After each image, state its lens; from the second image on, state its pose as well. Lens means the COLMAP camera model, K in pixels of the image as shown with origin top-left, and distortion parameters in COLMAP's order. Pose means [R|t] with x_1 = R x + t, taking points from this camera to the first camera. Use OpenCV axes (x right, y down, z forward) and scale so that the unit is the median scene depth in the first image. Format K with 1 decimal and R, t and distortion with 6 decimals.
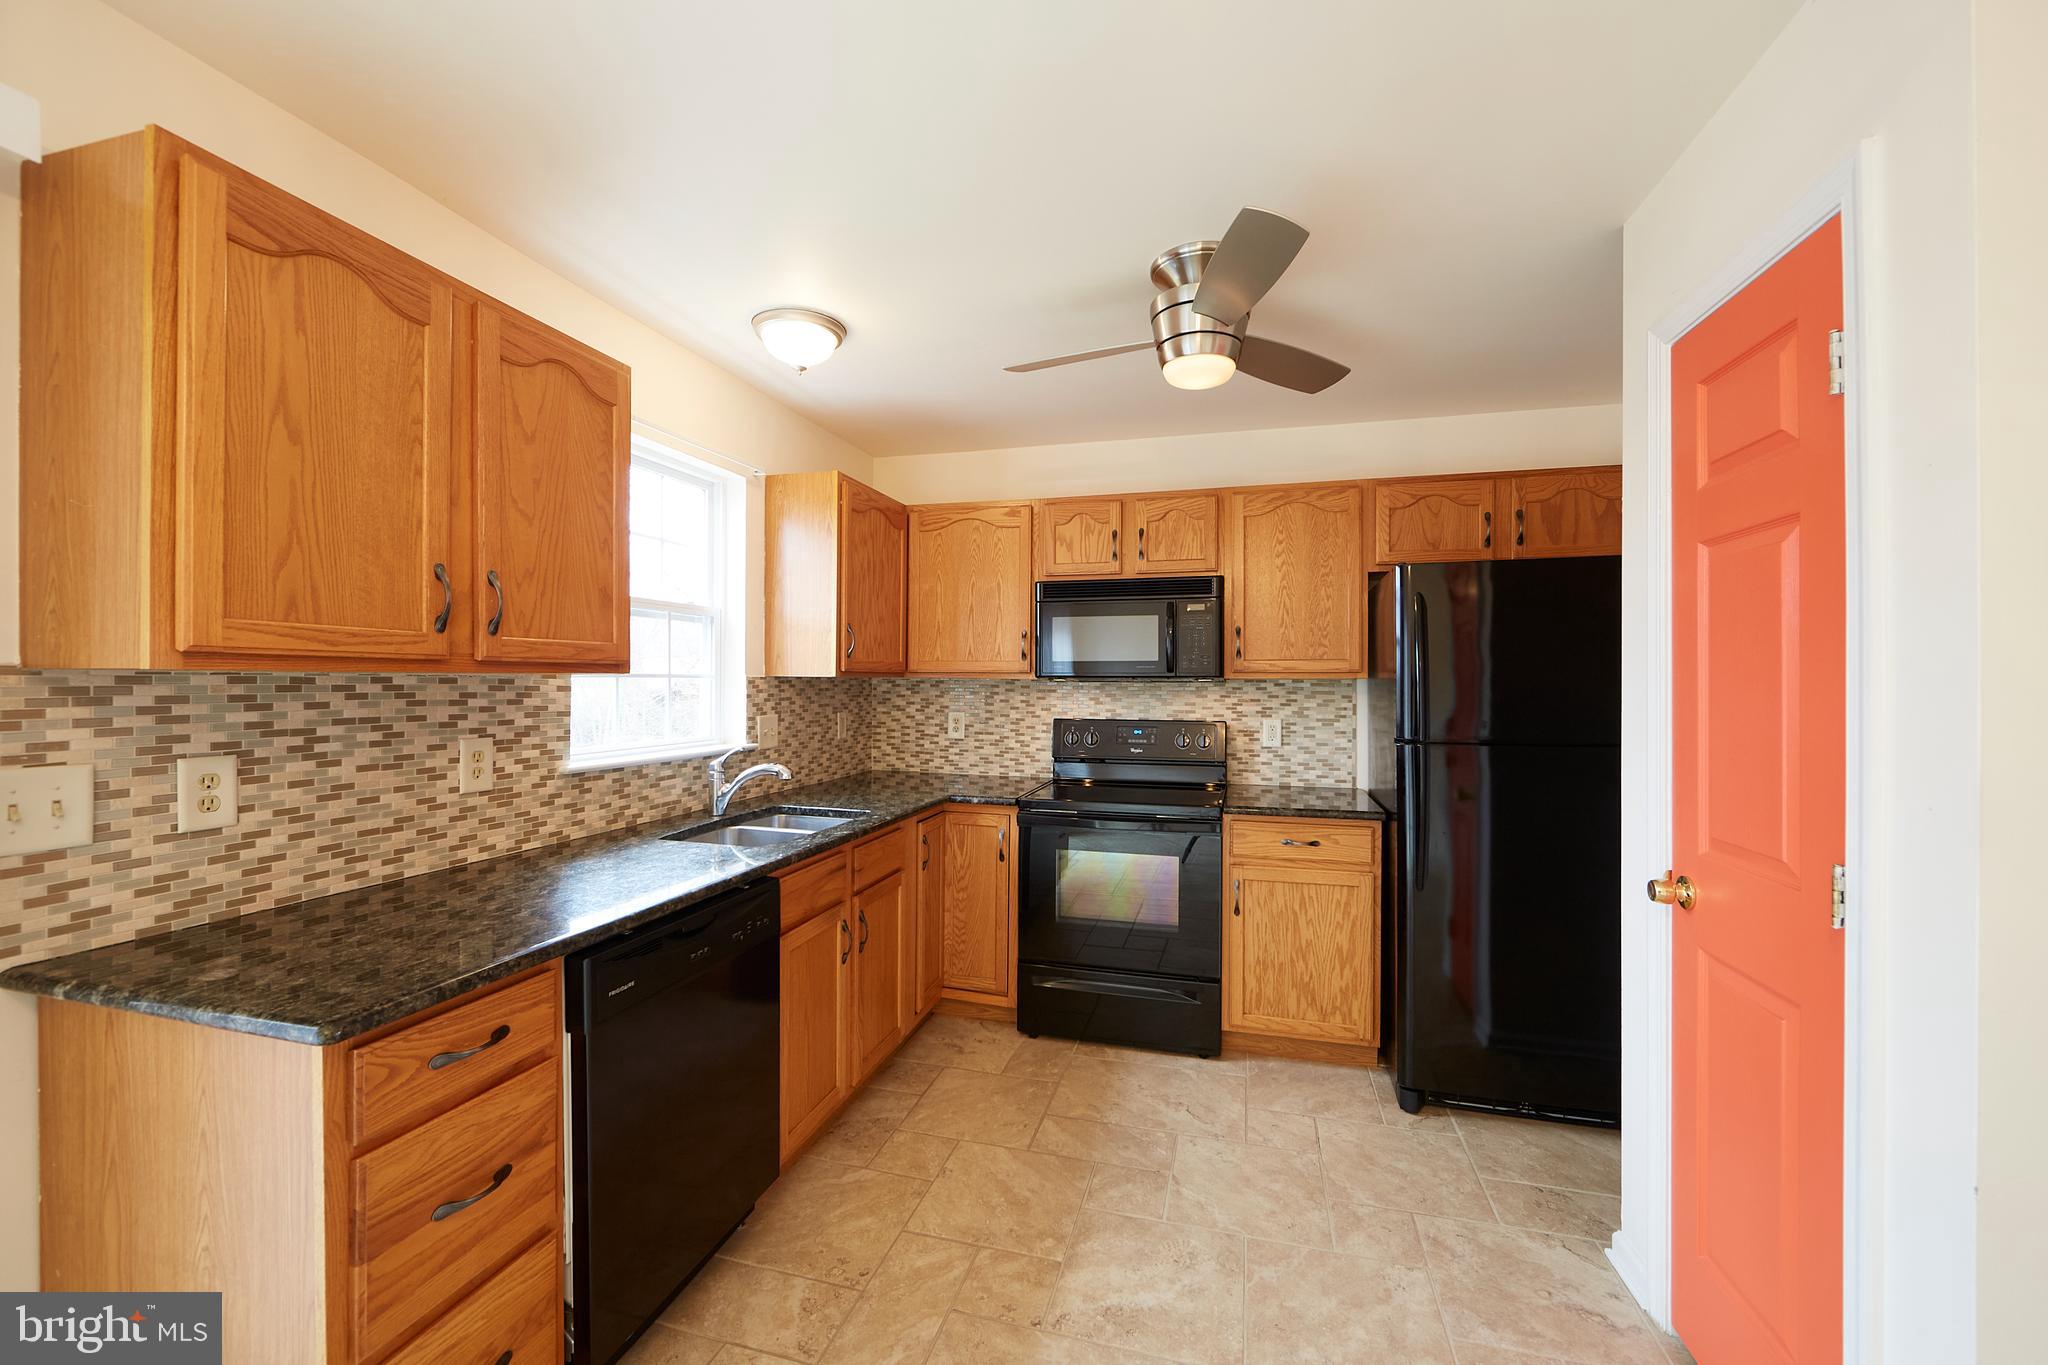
lens RADIAL K [[803.9, 0, 1027.4], [0, 803.9, 681.7], [0, 0, 1]] dist [-0.014879, 0.003564]
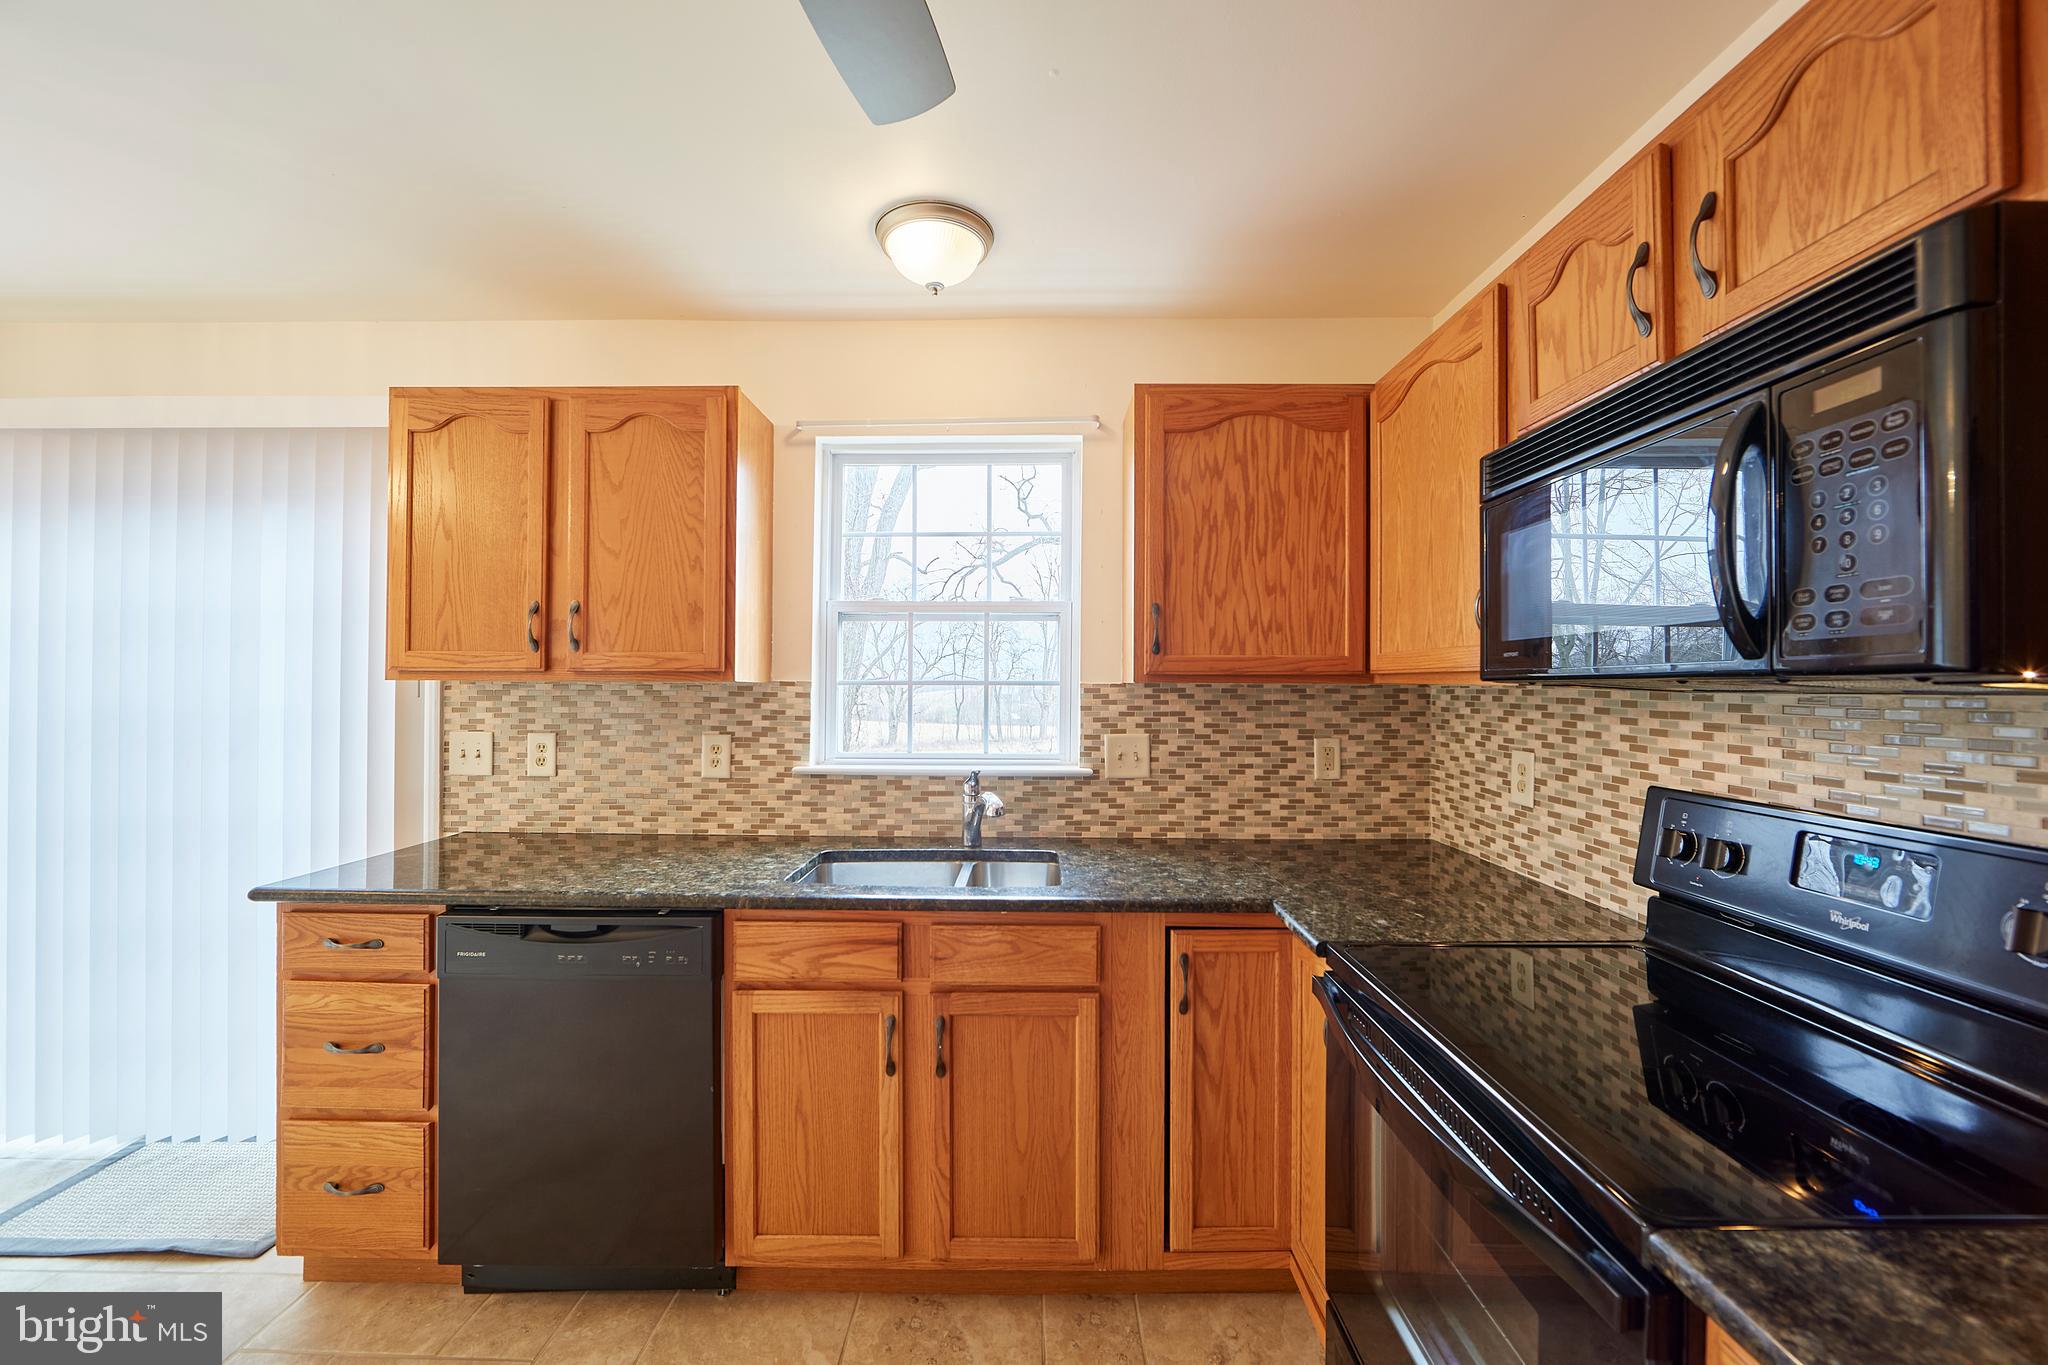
lens RADIAL K [[803.9, 0, 1027.4], [0, 803.9, 681.7], [0, 0, 1]] dist [-0.014879, 0.003564]
pose [[0.255096, -0.009121, -0.966873, 0.464049], [-0.003805, 0.999938, -0.010437, 0.000449], [0.966908, 0.006342, 0.255045, 0.847023]]
